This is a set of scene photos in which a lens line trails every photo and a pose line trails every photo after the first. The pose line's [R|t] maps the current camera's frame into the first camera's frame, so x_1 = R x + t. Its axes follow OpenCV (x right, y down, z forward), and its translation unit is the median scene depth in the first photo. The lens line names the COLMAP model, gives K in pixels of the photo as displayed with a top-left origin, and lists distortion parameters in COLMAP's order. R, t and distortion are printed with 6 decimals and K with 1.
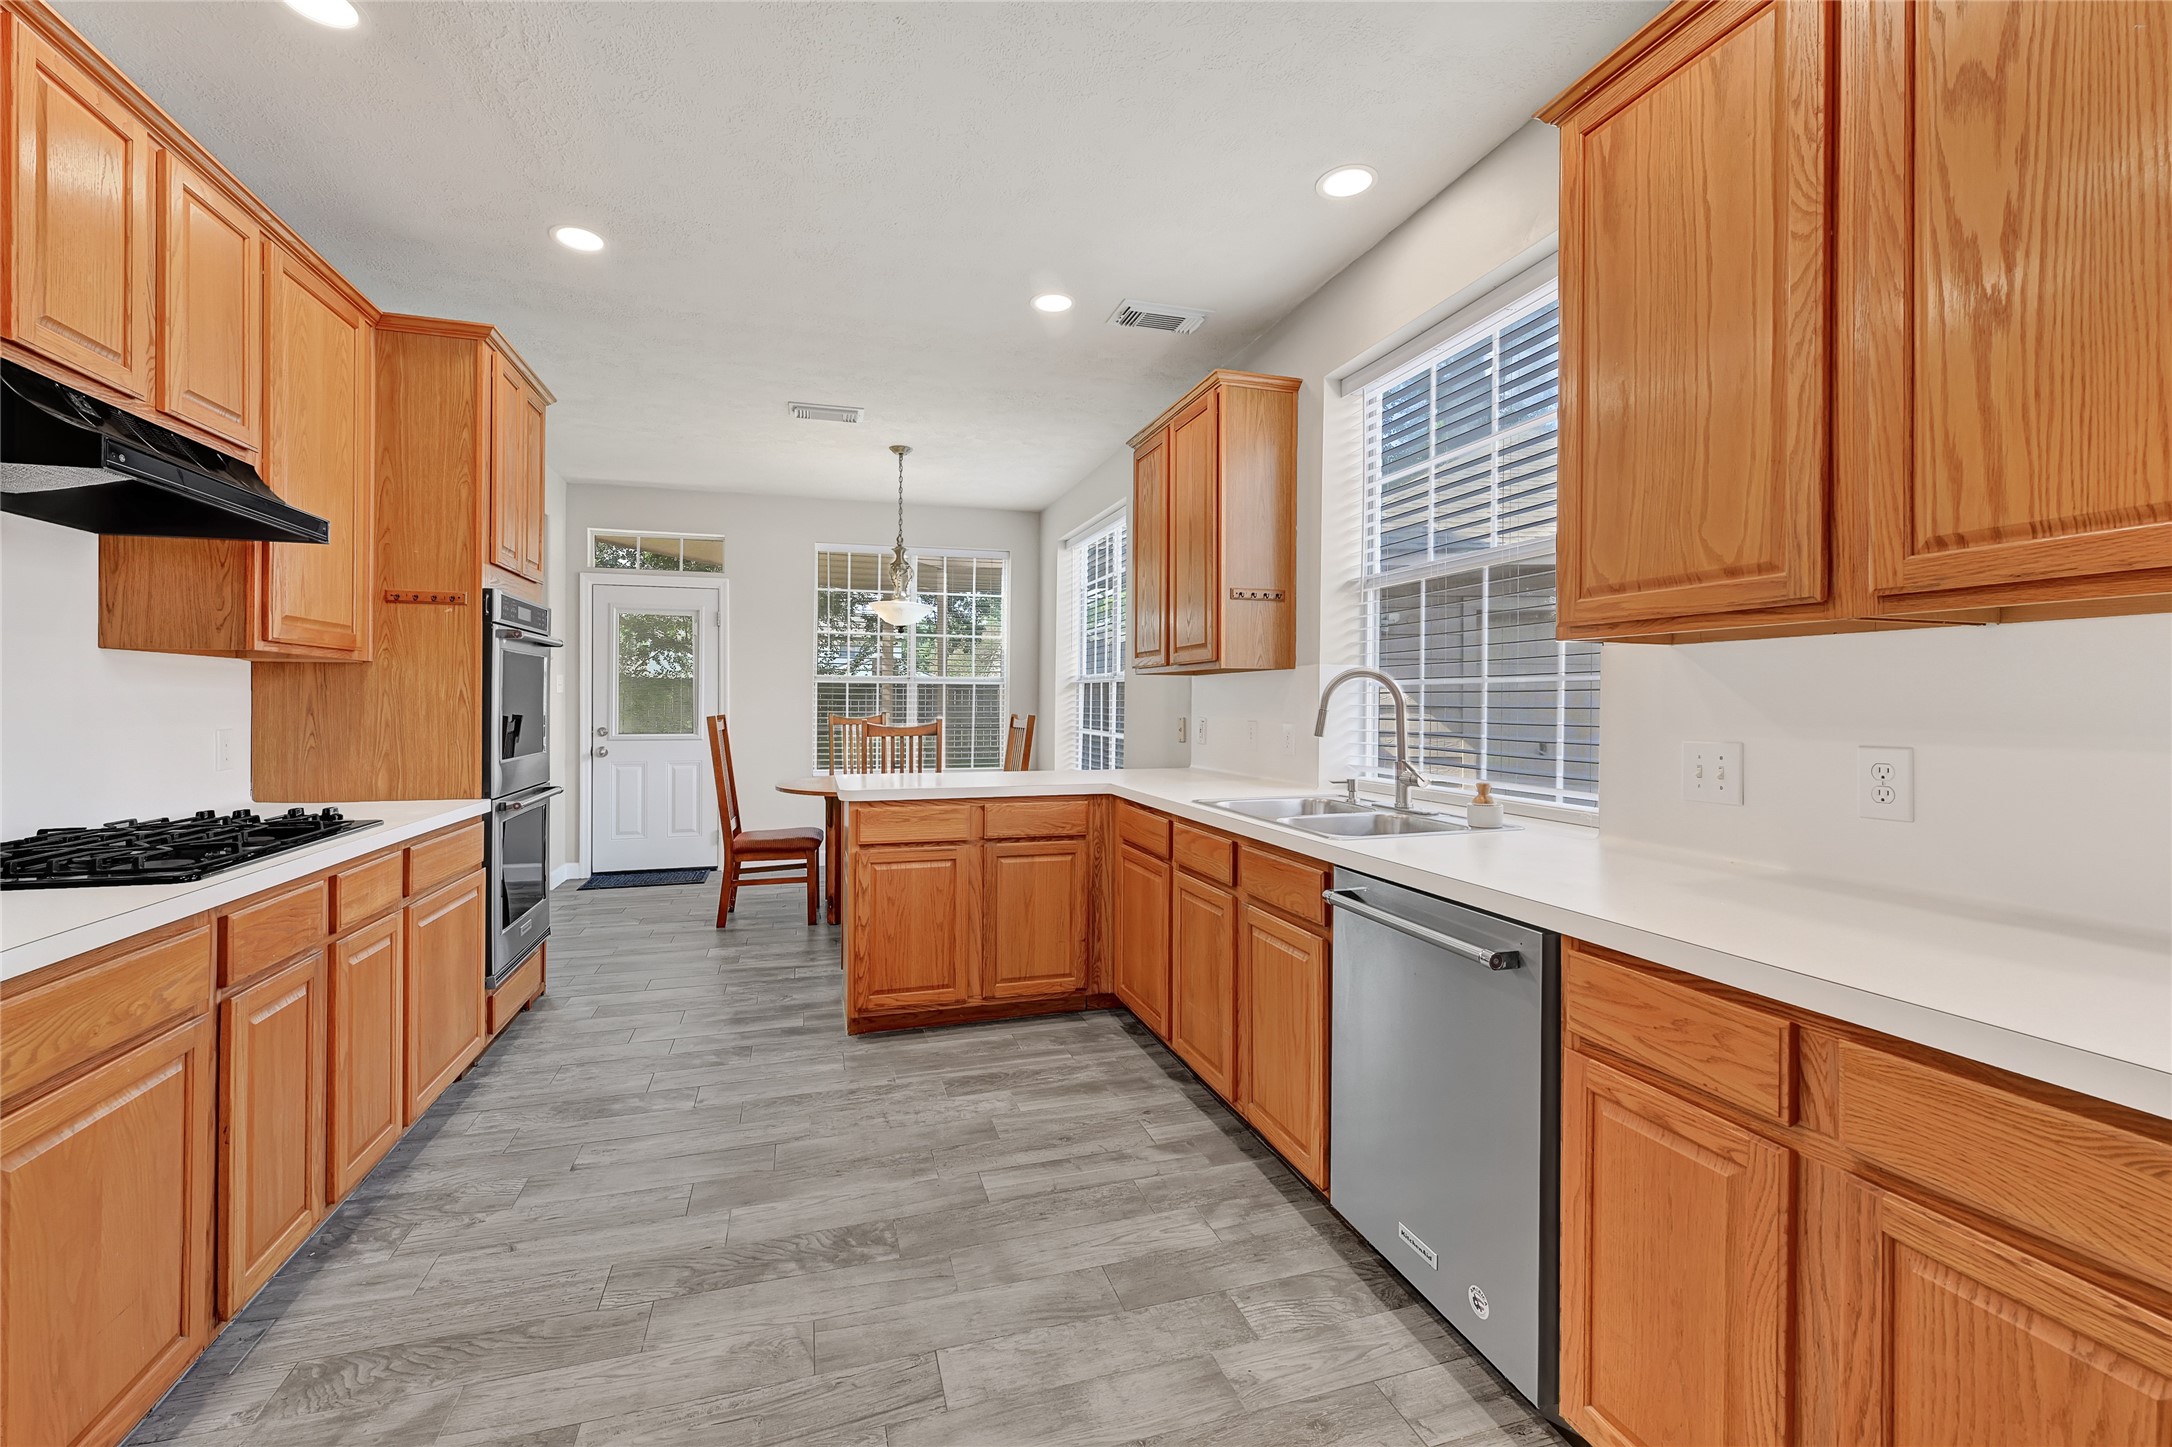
lens RADIAL K [[910.4, 0, 1073.2], [0, 910.4, 707.4], [0, 0, 1]] dist [-0.009076, 0.001971]
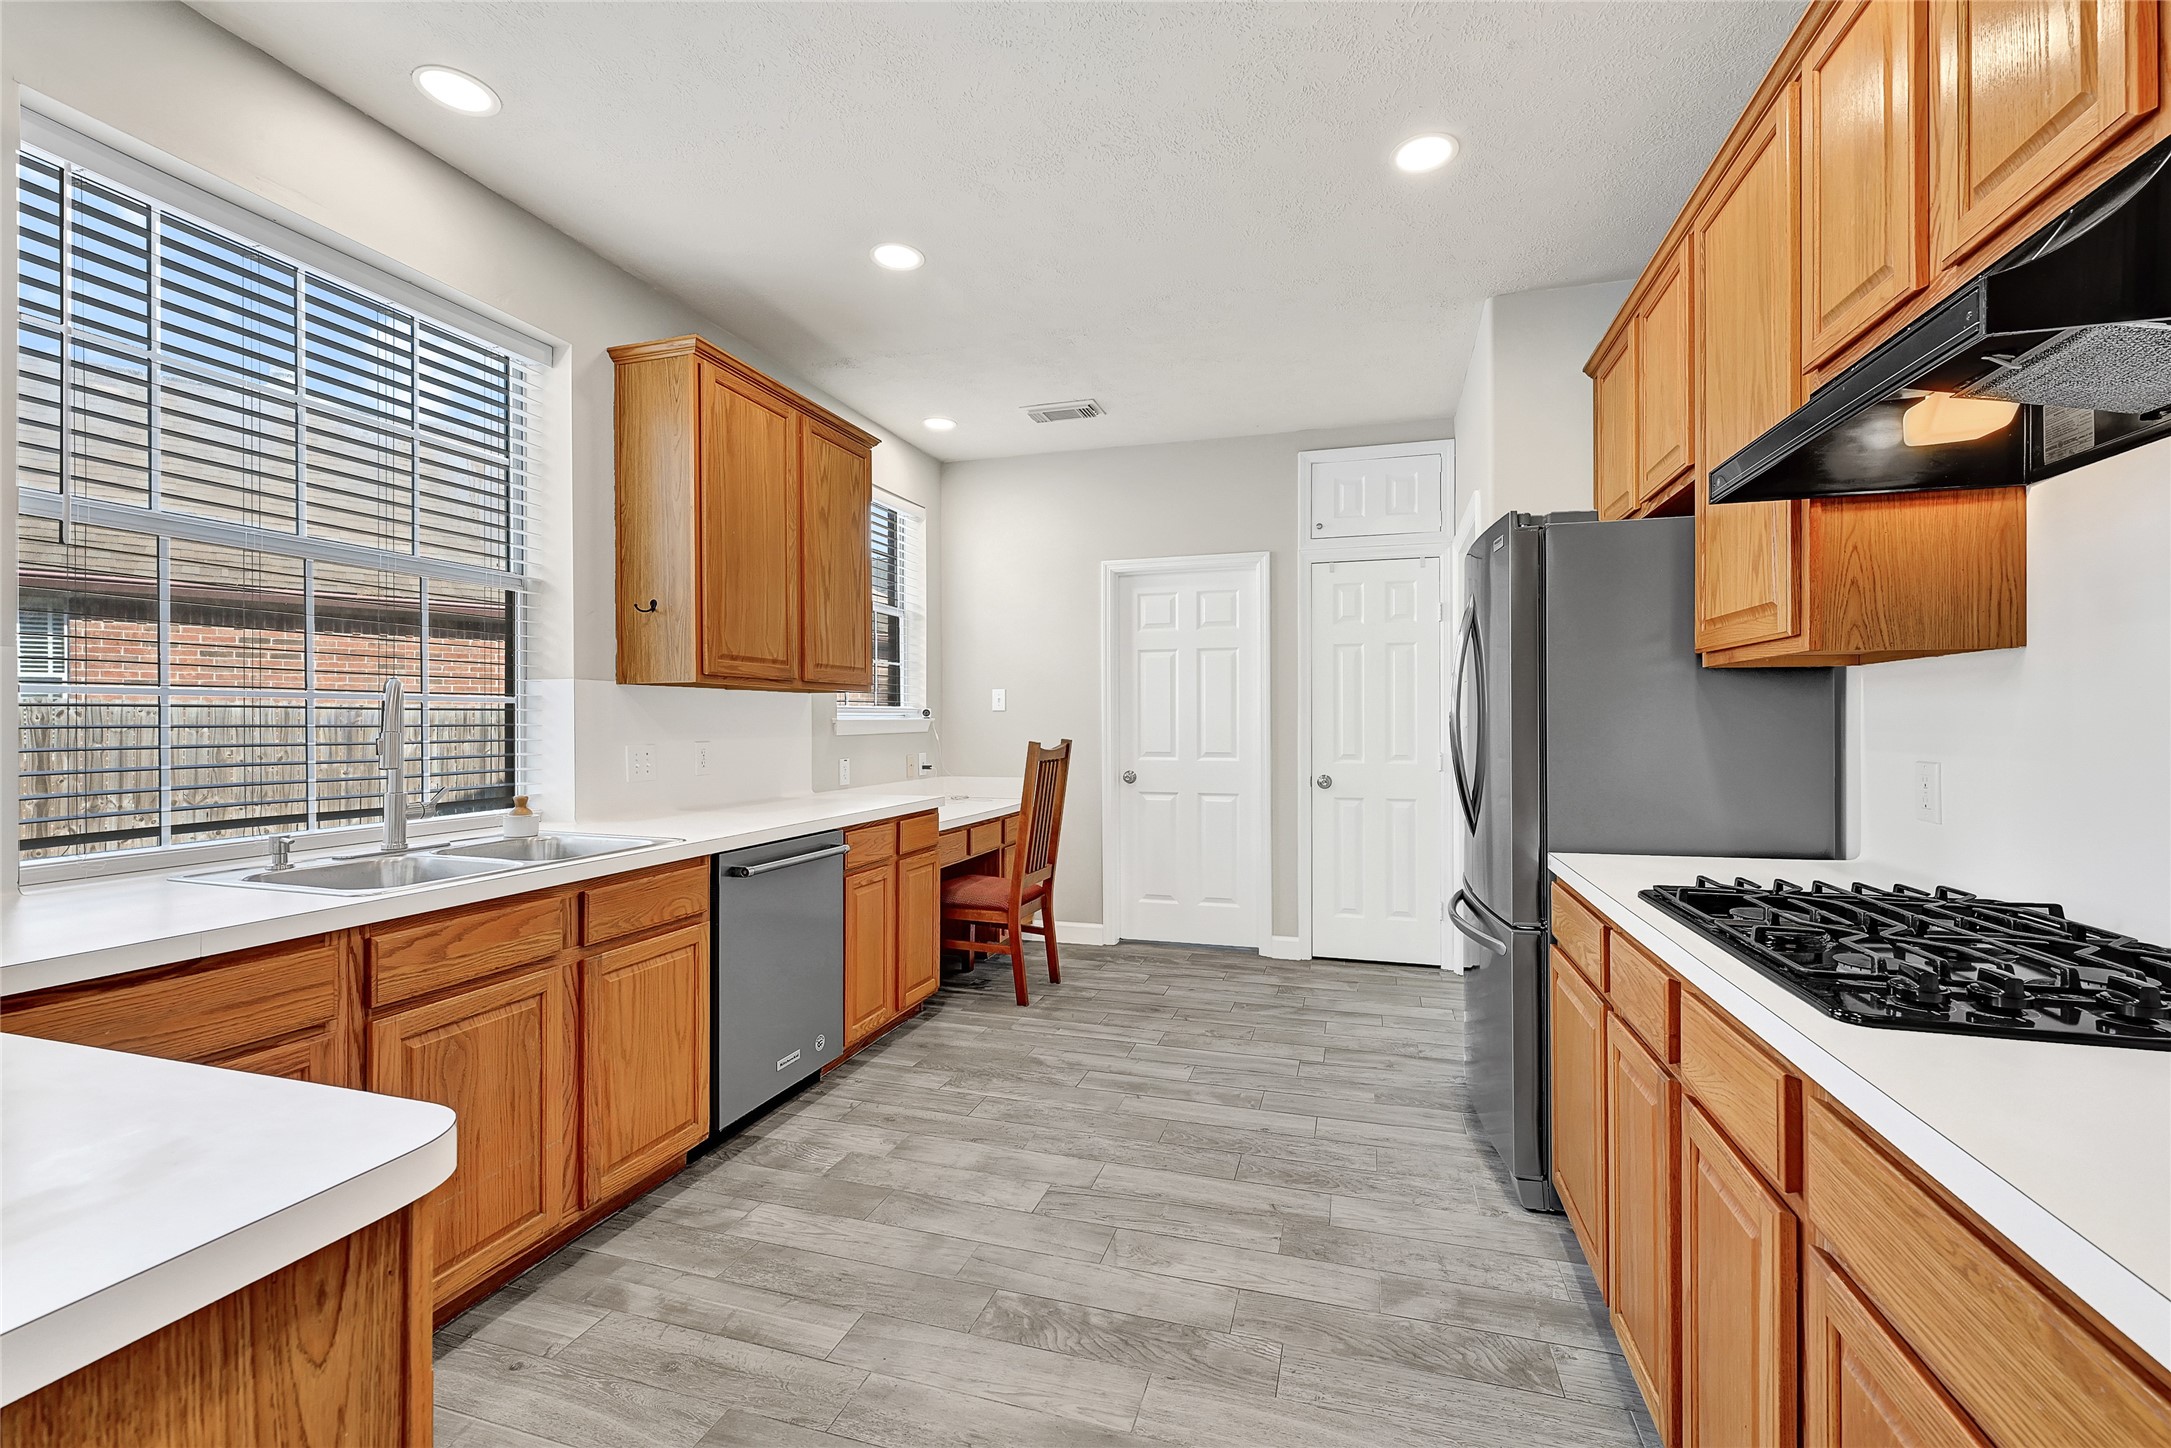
lens RADIAL K [[910.0, 0, 1083.4], [0, 910.0, 719.2], [0, 0, 1]] dist [-0.009076, 0.001971]
pose [[-0.834819, -0.000756, 0.550524, -0.815813], [0.002228, 0.999986, 0.004751, -0.013627], [-0.550520, 0.005193, -0.834806, 1.783042]]
